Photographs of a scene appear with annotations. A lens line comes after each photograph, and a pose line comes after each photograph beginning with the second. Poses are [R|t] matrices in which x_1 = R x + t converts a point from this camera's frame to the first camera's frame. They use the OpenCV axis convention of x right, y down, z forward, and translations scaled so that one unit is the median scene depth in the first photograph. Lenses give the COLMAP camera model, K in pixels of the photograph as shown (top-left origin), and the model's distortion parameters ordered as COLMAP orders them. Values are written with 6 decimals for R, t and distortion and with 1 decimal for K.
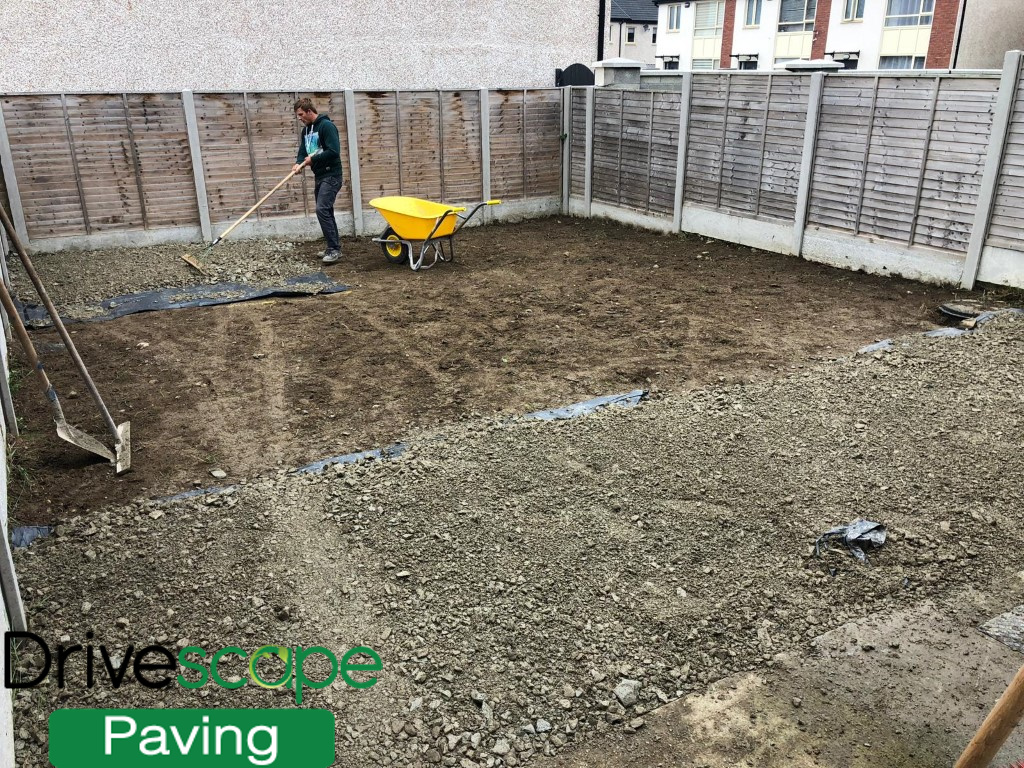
lens RADIAL K [[838.3, 0, 513.9], [0, 838.3, 376.9], [0, 0, 1]] dist [0.048833, -0.049530]
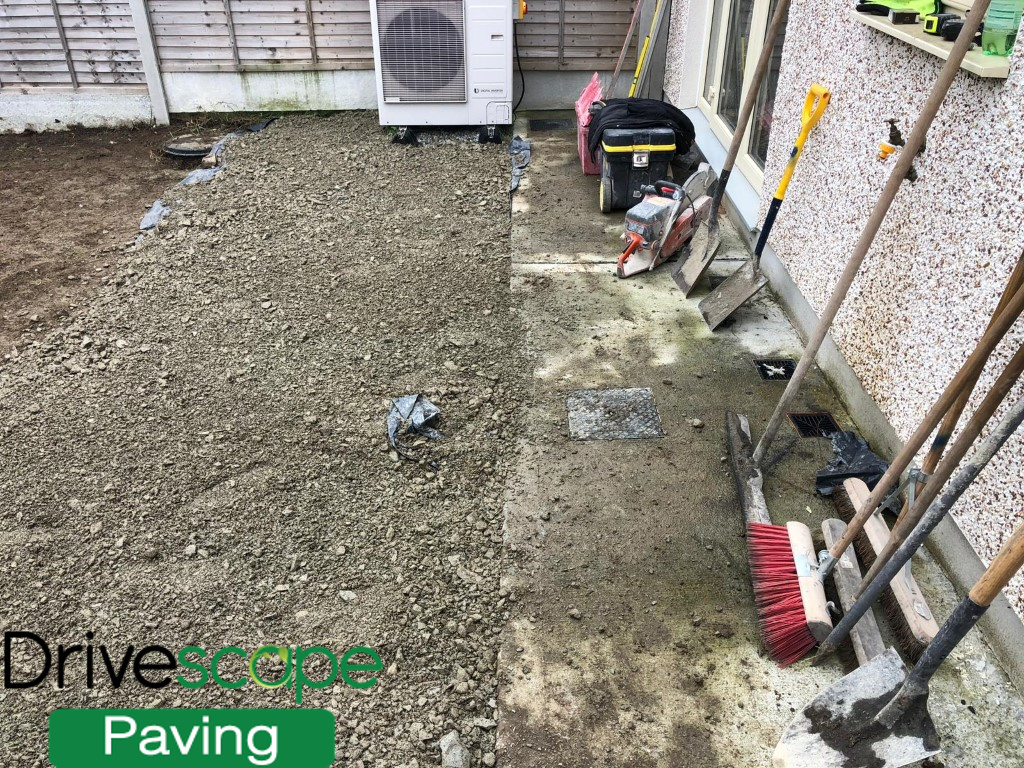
lens RADIAL K [[838.3, 0, 509.7], [0, 838.3, 389.6], [0, 0, 1]] dist [0.048833, -0.049530]
pose [[0.500560, -0.457179, 0.735138, -0.120523], [0.304676, 0.887887, 0.344717, -0.074946], [-0.810316, 0.051427, 0.583732, 0.262336]]
